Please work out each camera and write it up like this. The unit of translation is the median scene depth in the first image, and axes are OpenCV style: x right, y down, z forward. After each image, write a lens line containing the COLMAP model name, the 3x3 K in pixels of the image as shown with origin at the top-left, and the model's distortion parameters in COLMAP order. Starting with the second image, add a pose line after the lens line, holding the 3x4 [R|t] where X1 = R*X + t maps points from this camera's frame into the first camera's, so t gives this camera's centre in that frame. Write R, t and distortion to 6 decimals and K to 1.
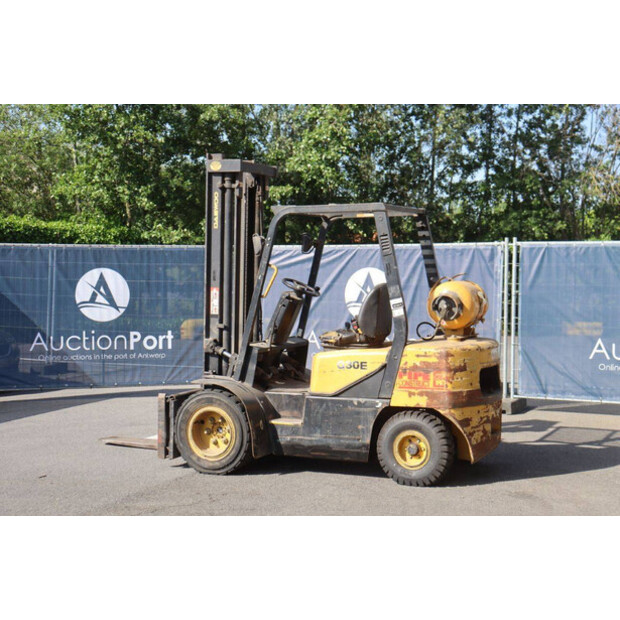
lens RADIAL K [[1002.1, 0, 328.5], [0, 1002.1, 302.4], [0, 0, 1]] dist [0.127473, 0.000000]
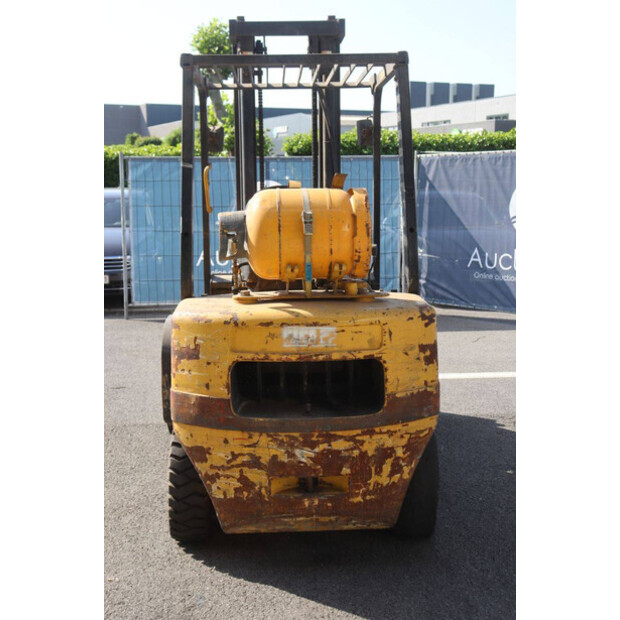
lens RADIAL K [[817.6, 0, 307.8], [0, 817.6, 306.0], [0, 0, 1]] dist [0.001148, 0.000000]
pose [[0.420317, 0.125072, -0.898716, 0.508968], [-0.022166, 0.991574, 0.127628, -0.014741], [0.907107, -0.033724, 0.419547, 0.816541]]
